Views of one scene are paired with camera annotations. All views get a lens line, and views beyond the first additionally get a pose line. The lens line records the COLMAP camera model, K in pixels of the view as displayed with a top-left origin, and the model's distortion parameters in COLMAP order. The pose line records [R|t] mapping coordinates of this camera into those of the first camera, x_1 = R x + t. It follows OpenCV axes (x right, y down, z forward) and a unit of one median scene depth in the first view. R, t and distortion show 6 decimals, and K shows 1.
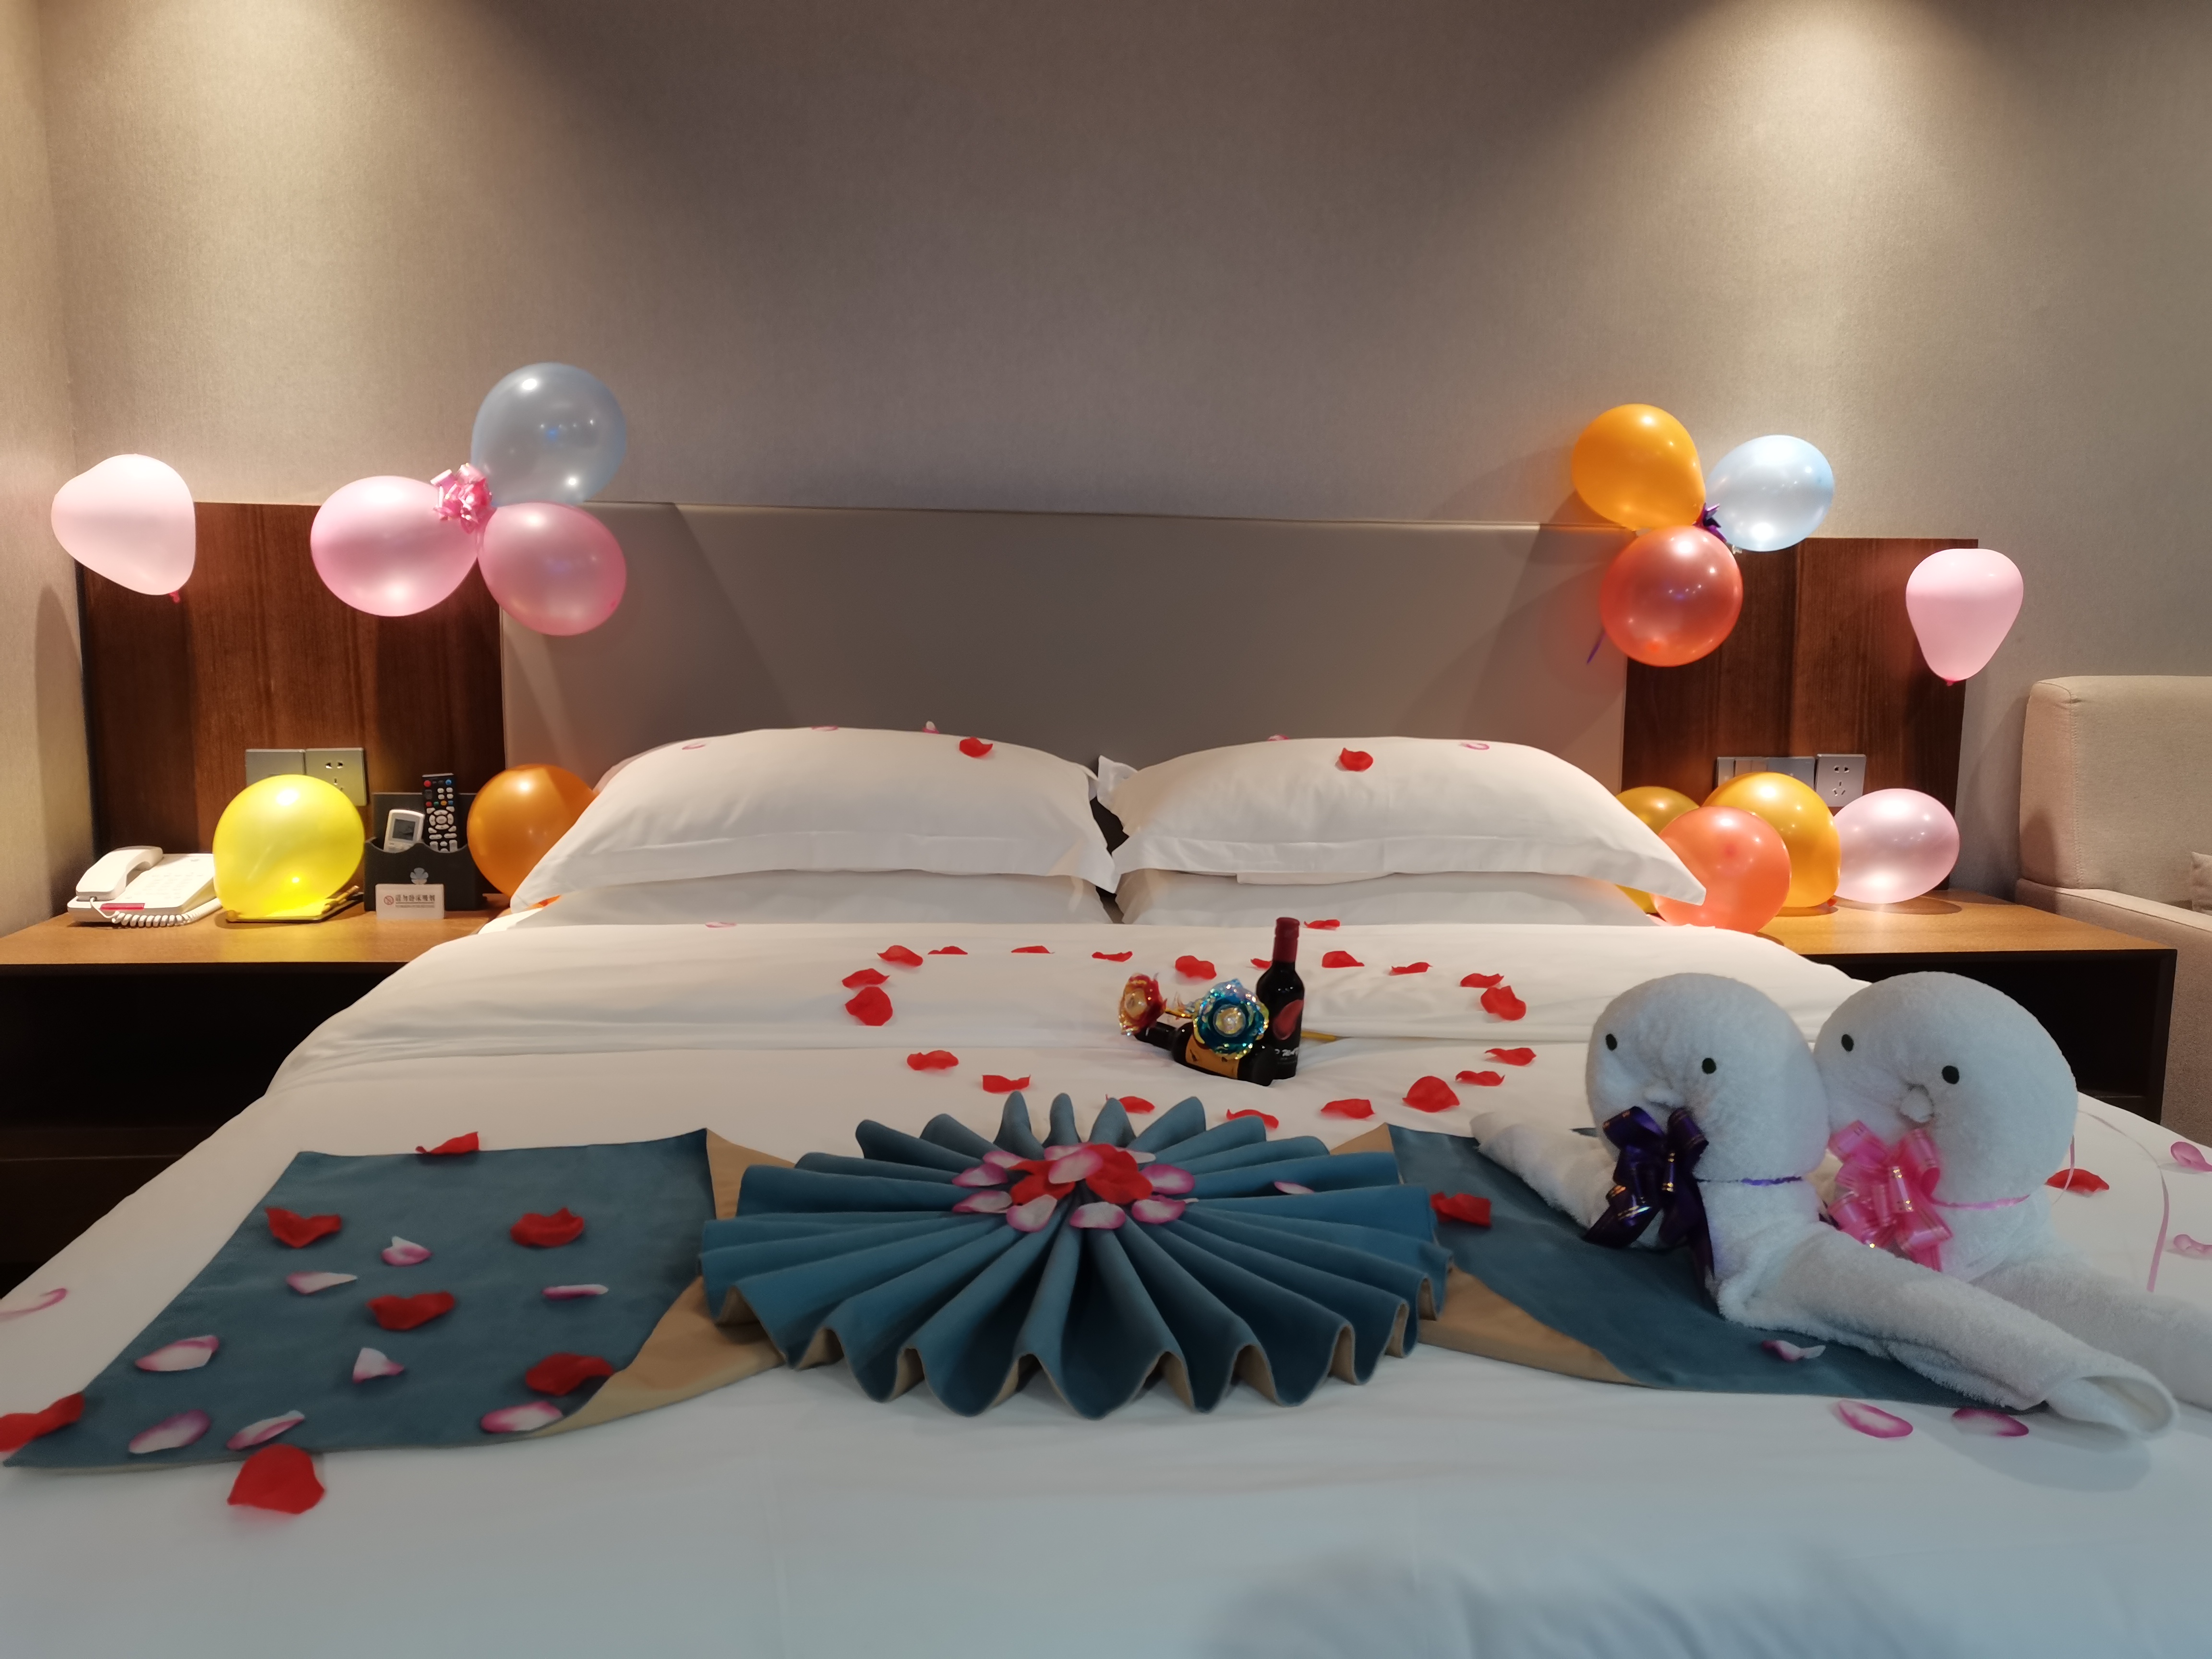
lens RADIAL K [[1628.8, 0, 1092.0], [0, 1628.8, 884.5], [0, 0, 1]] dist [0.006329, 0.001126]
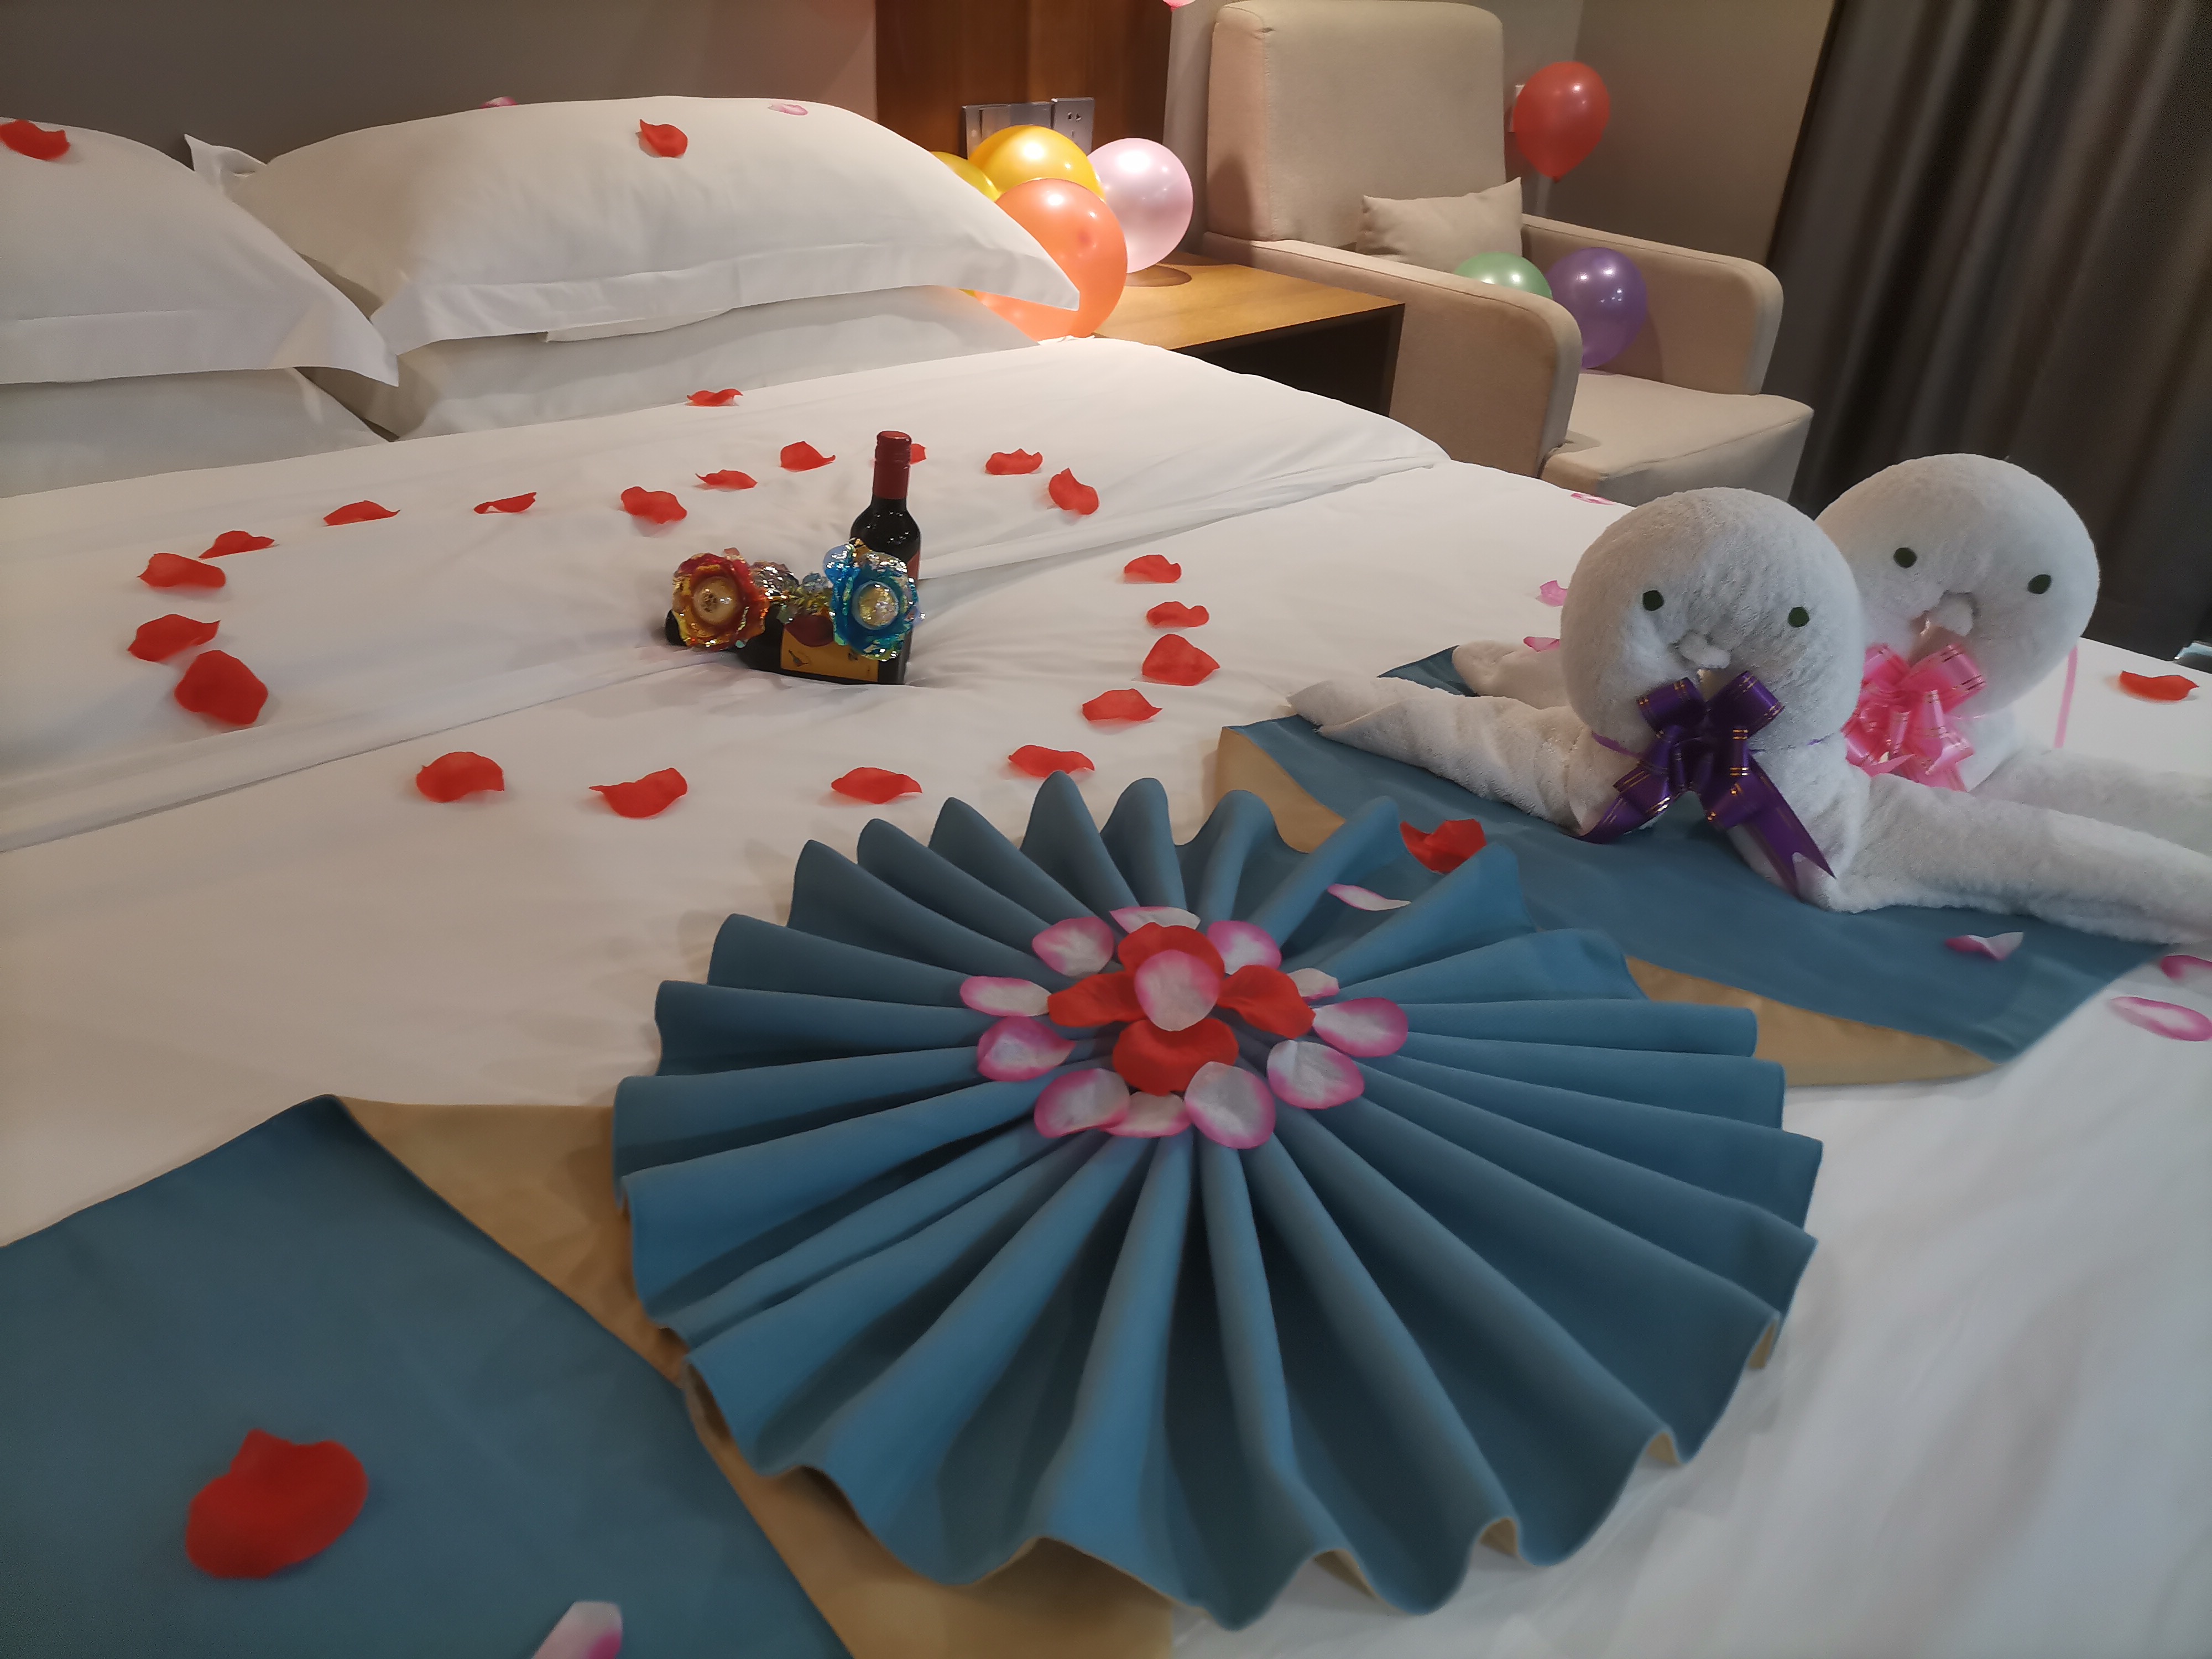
lens RADIAL K [[1620.1, 0, 1106.0], [0, 1620.1, 829.5], [0, 0, 1]] dist [0.064231, -0.053464]
pose [[0.770552, -0.283169, 0.571021, -0.184005], [0.061447, 0.924722, 0.375650, -0.057107], [-0.634408, -0.254370, 0.729946, 0.299884]]
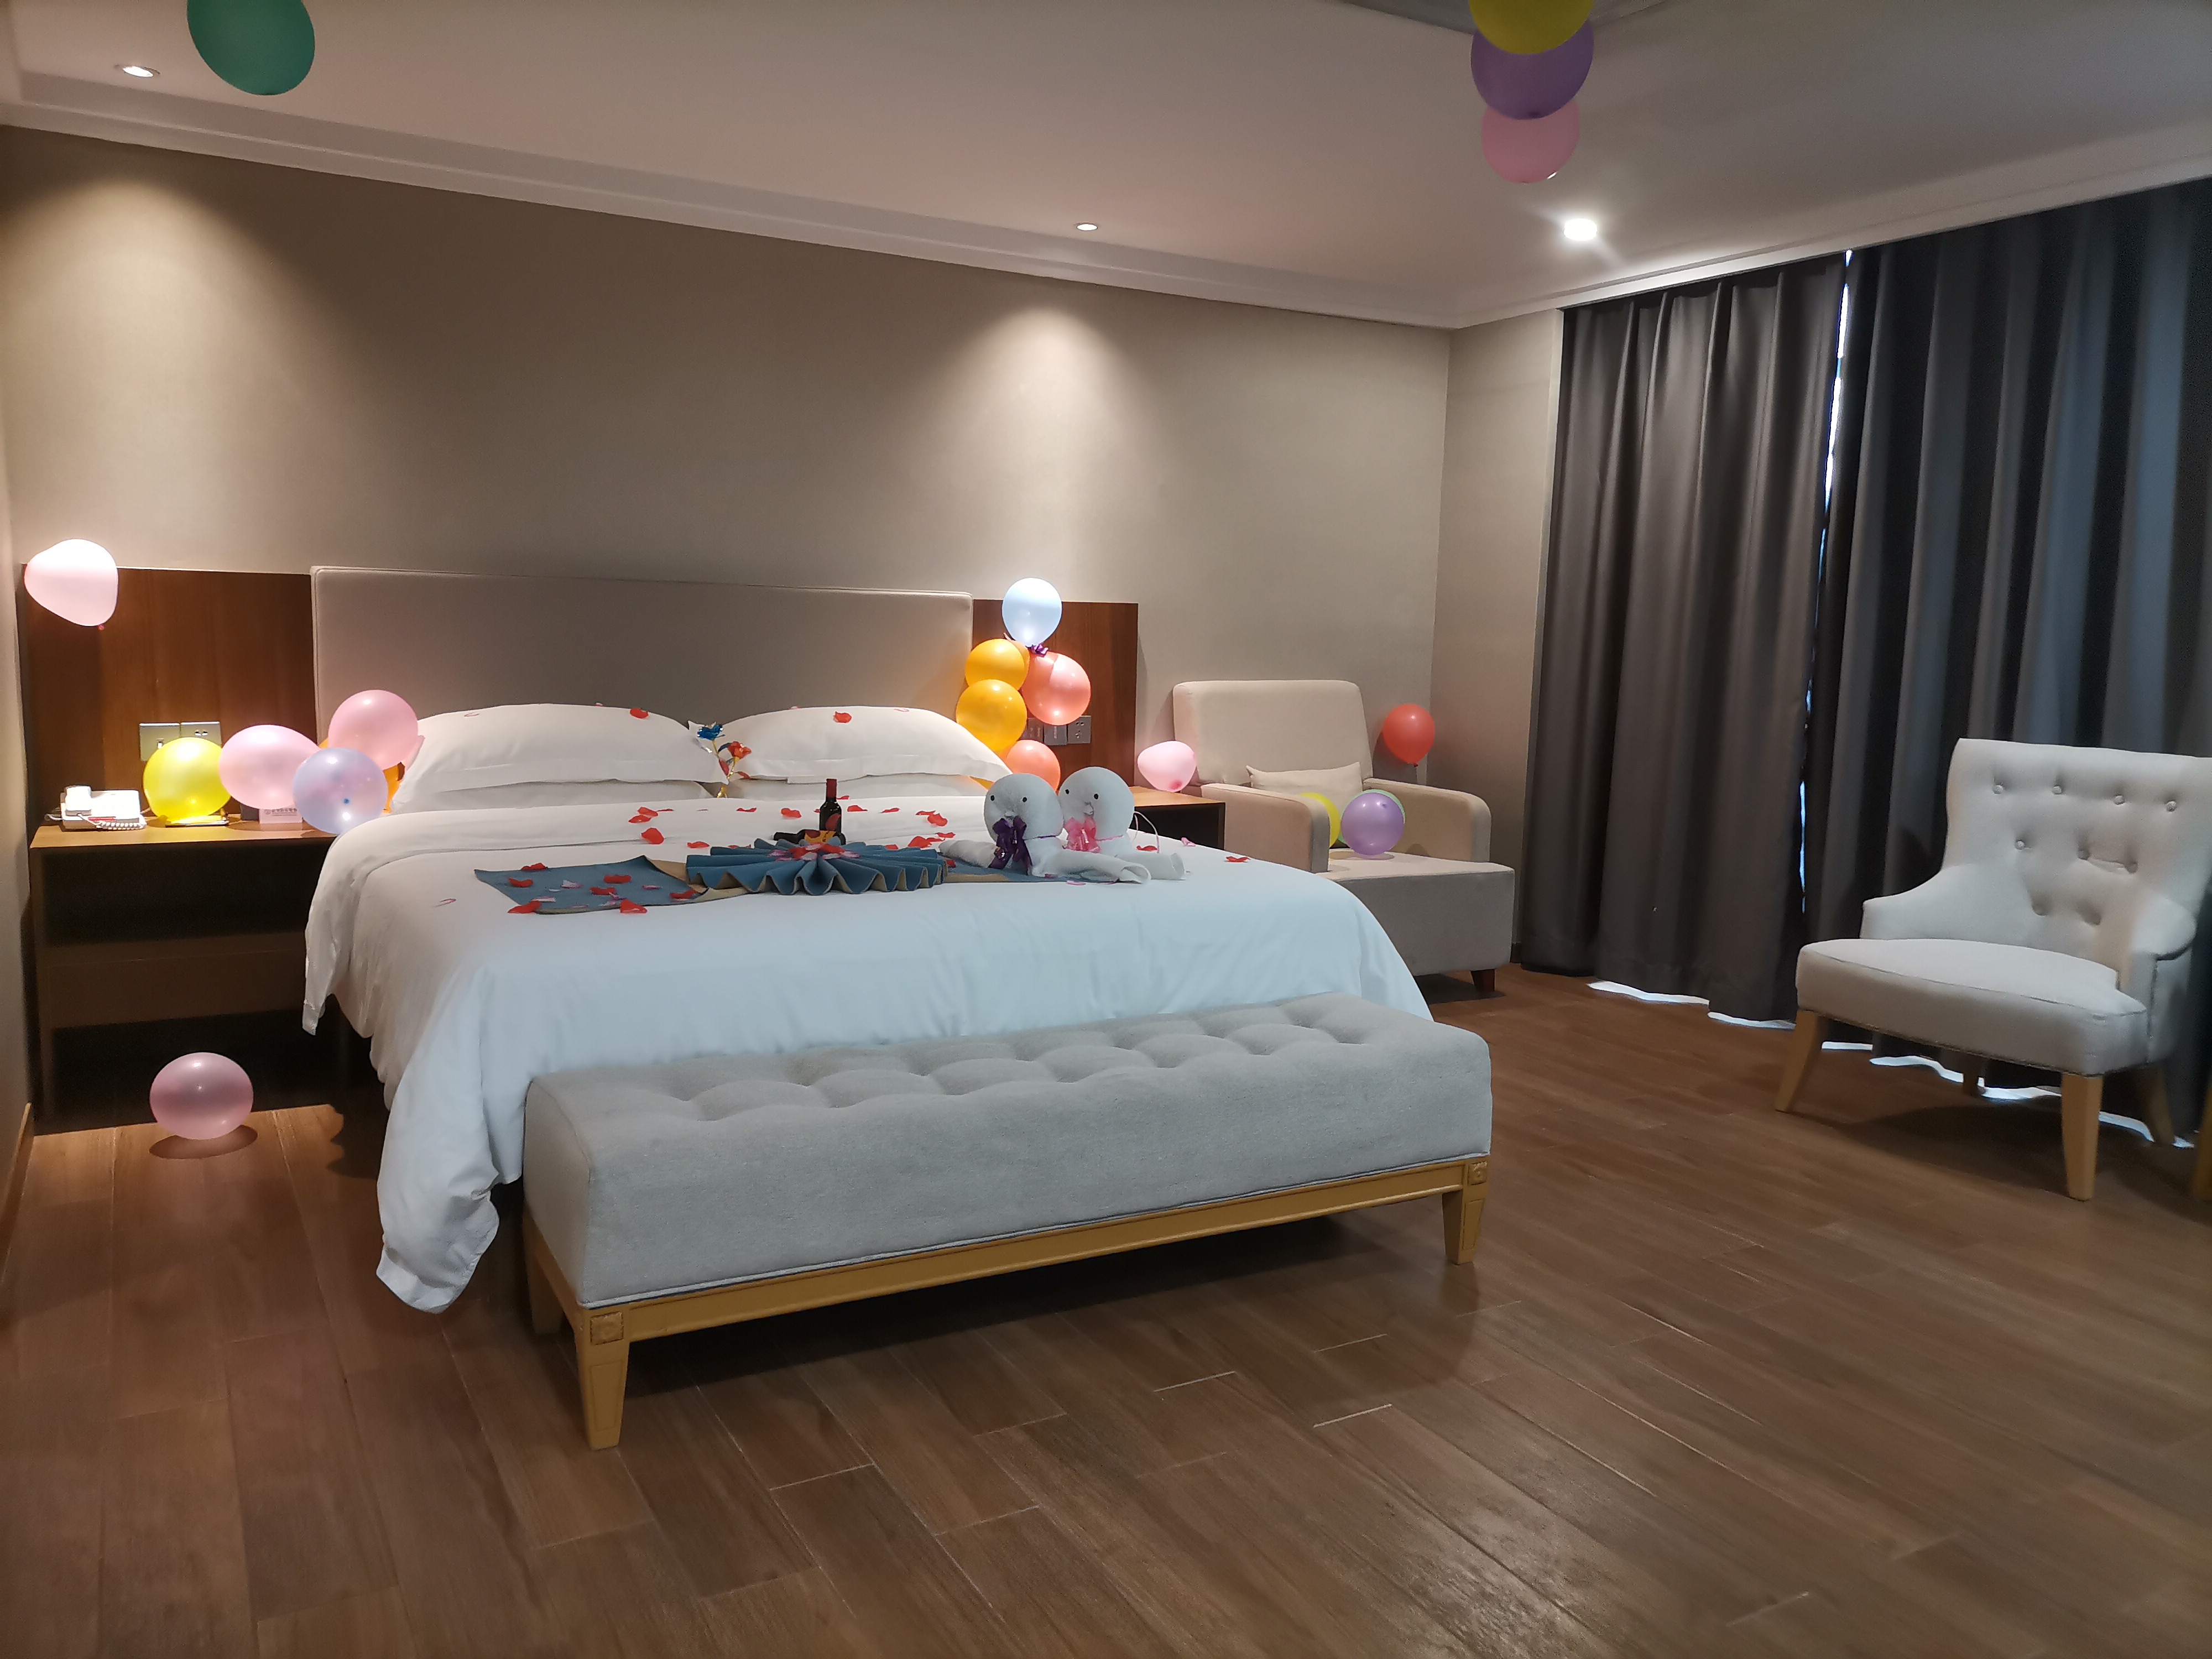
lens RADIAL K [[1620.1, 0, 1106.0], [0, 1620.1, 829.5], [0, 0, 1]] dist [0.064231, -0.053464]
pose [[0.914129, -0.045704, 0.402839, -0.338883], [0.059690, 0.997969, -0.022225, 0.118798], [-0.401006, 0.044363, 0.915001, -0.879313]]
